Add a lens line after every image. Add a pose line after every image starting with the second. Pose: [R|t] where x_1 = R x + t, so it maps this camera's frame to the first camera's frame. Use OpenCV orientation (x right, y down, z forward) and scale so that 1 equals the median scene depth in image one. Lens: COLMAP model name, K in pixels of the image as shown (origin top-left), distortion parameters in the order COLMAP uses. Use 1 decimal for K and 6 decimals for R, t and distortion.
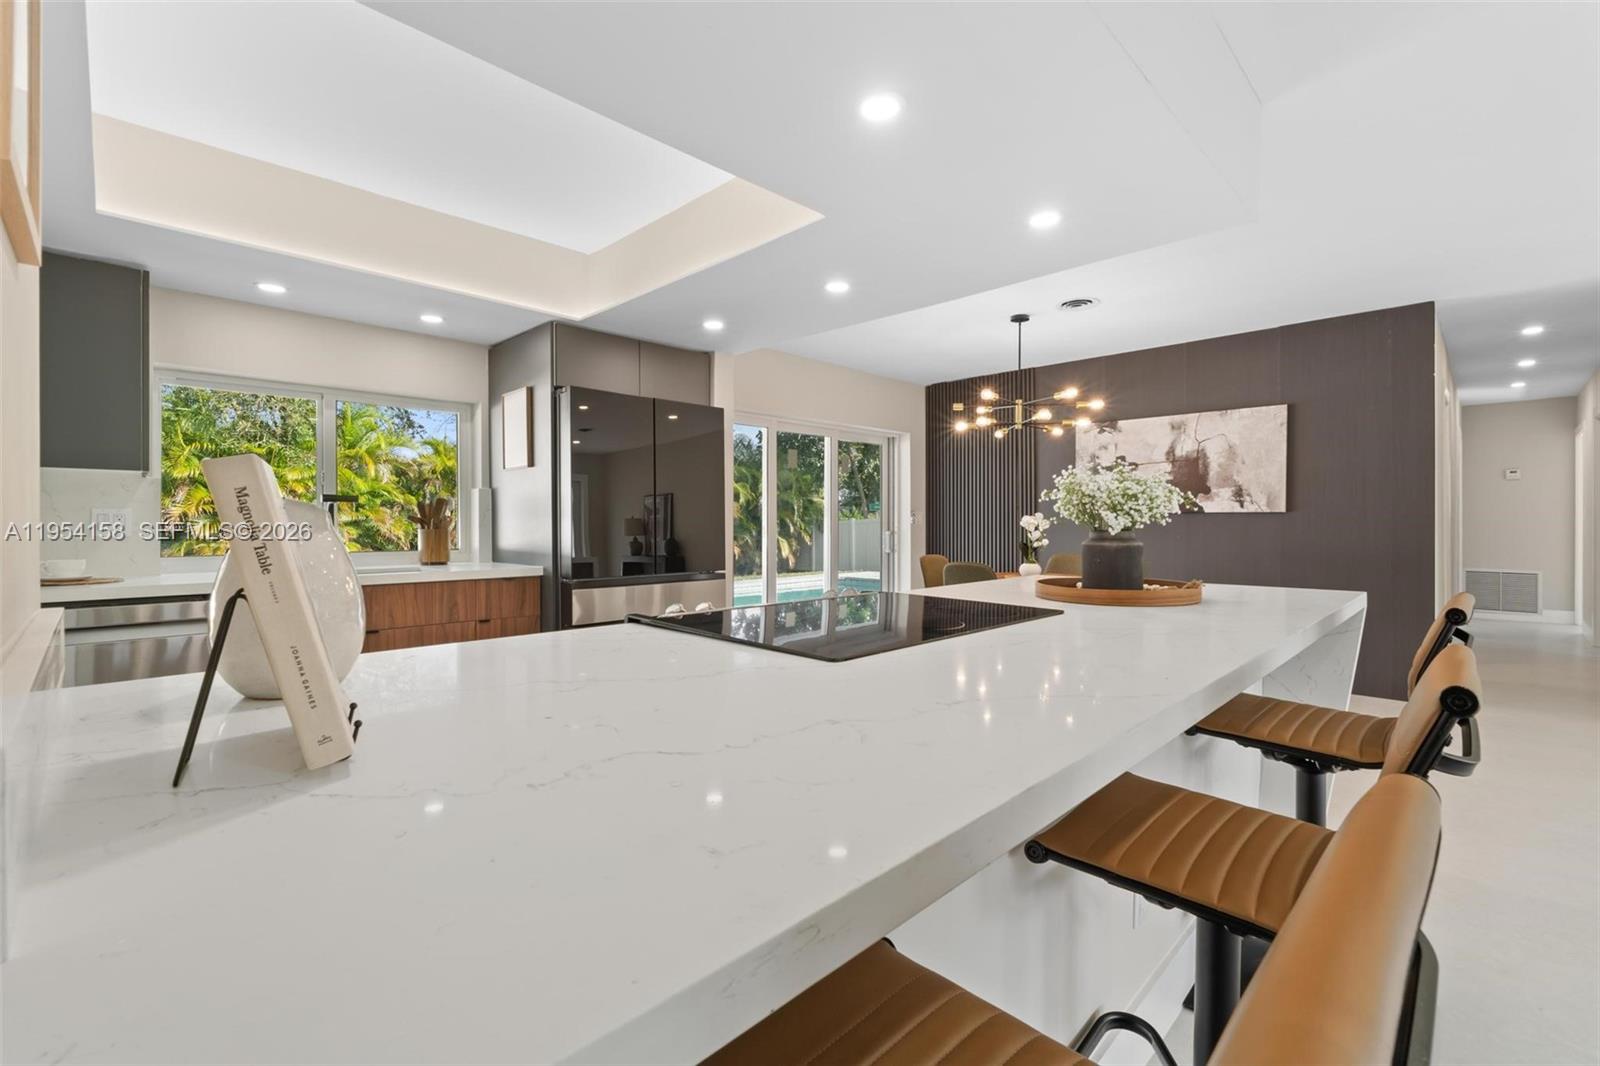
lens RADIAL K [[690.9, 0, 803.7], [0, 690.9, 529.6], [0, 0, 1]] dist [-0.003445, -0.000489]
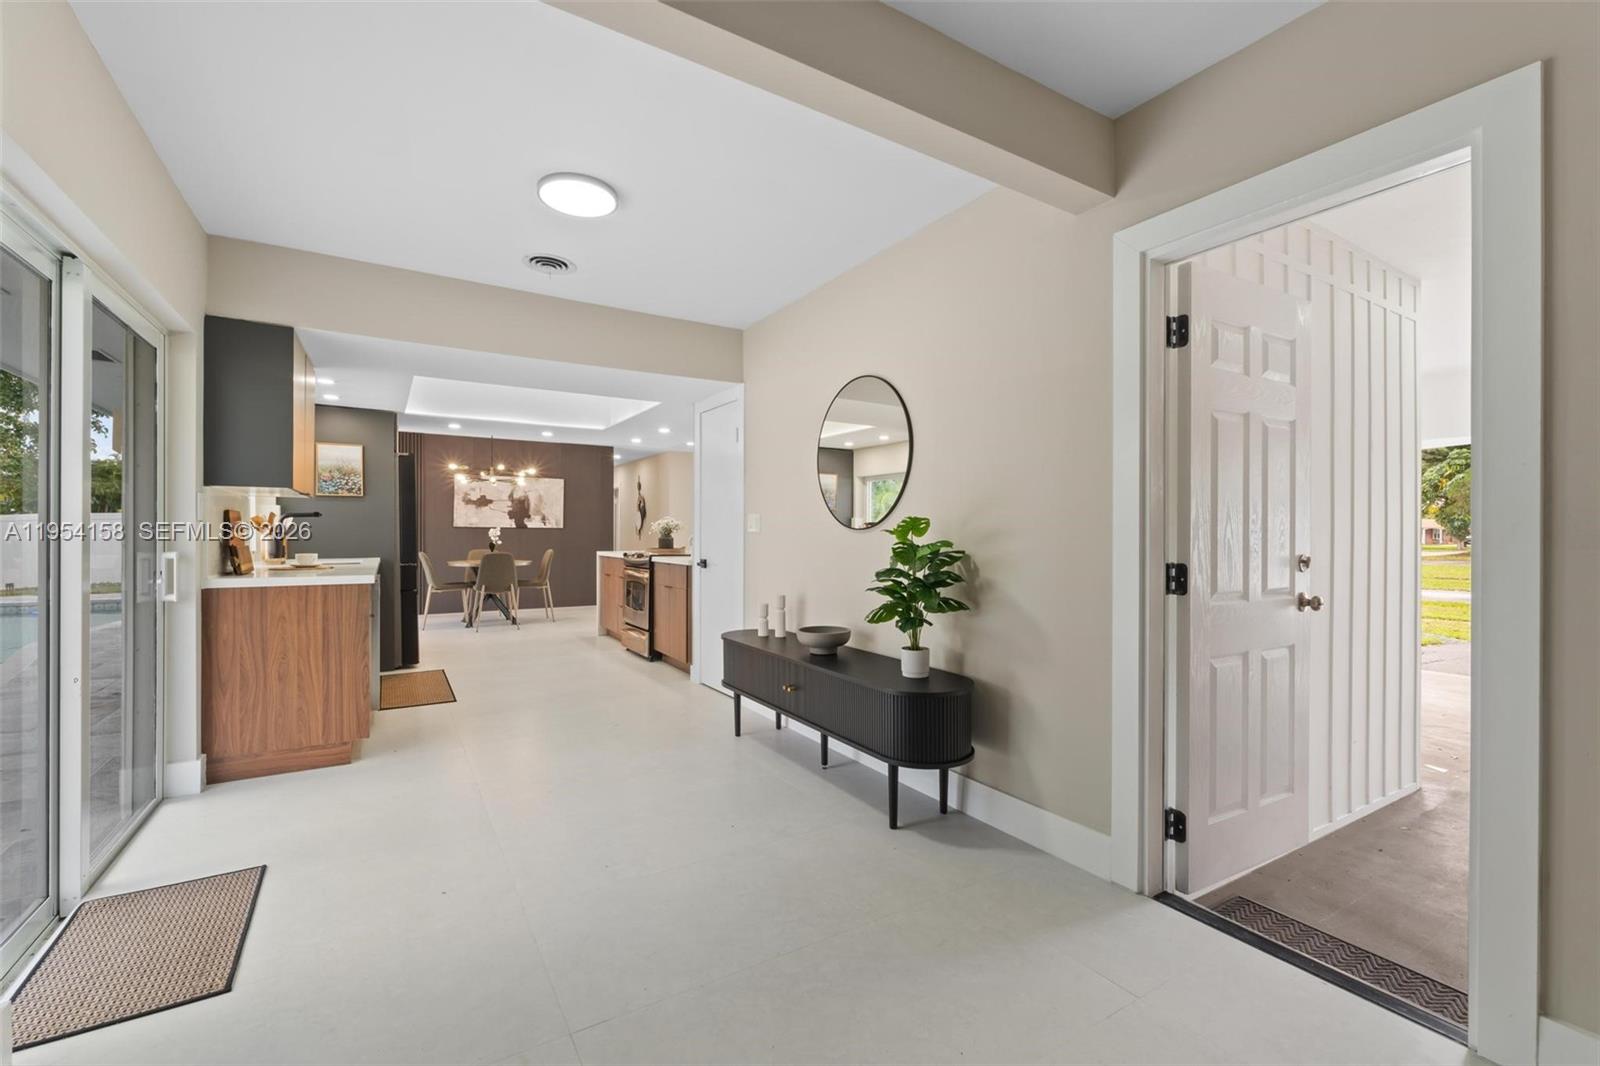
lens RADIAL K [[680.2, 0, 799.6], [0, 680.2, 531.7], [0, 0, 1]] dist [0.000264, 0.000127]
pose [[0.240974, 0.005762, 0.970514, -1.116504], [0.006000, 0.999954, -0.007426, 0.006243], [-0.970513, 0.007612, 0.240929, -0.230827]]
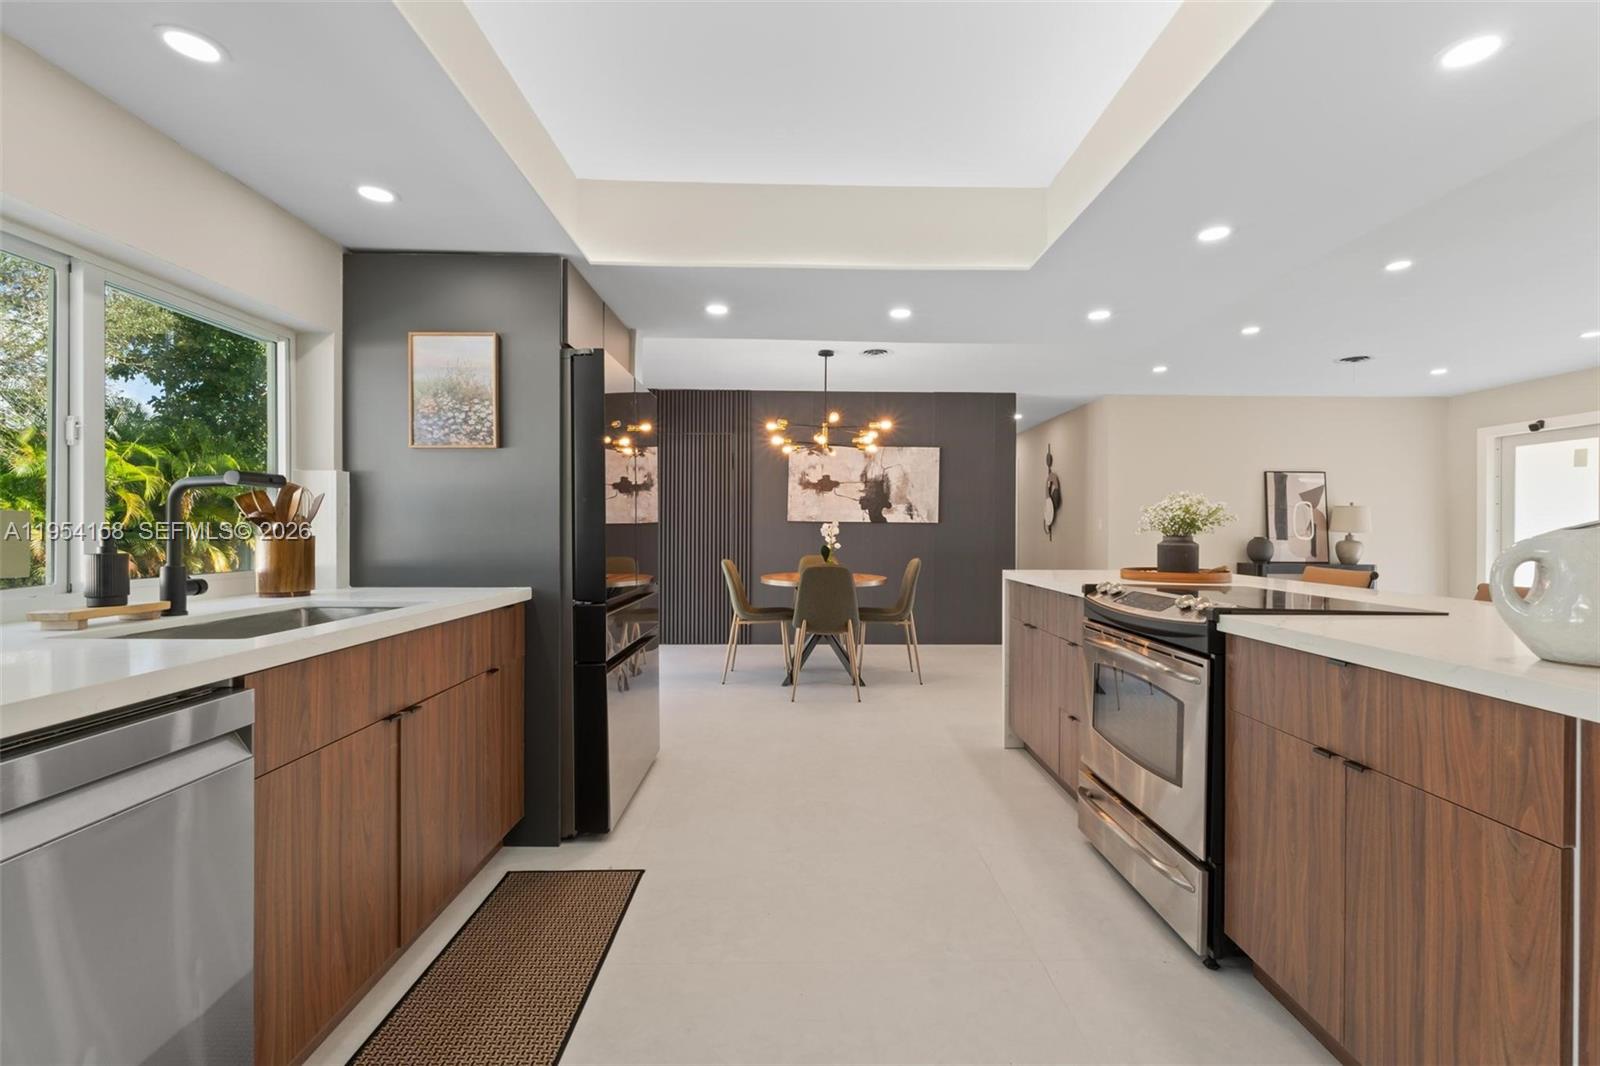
lens RADIAL K [[679.1, 0, 809.4], [0, 679.1, 529.6], [0, 0, 1]] dist [-0.003598, -0.000392]
pose [[0.697606, 0.005405, 0.716461, -0.450427], [-0.000067, 0.999972, -0.007479, -0.000924], [-0.716481, 0.005169, 0.697587, 0.193406]]
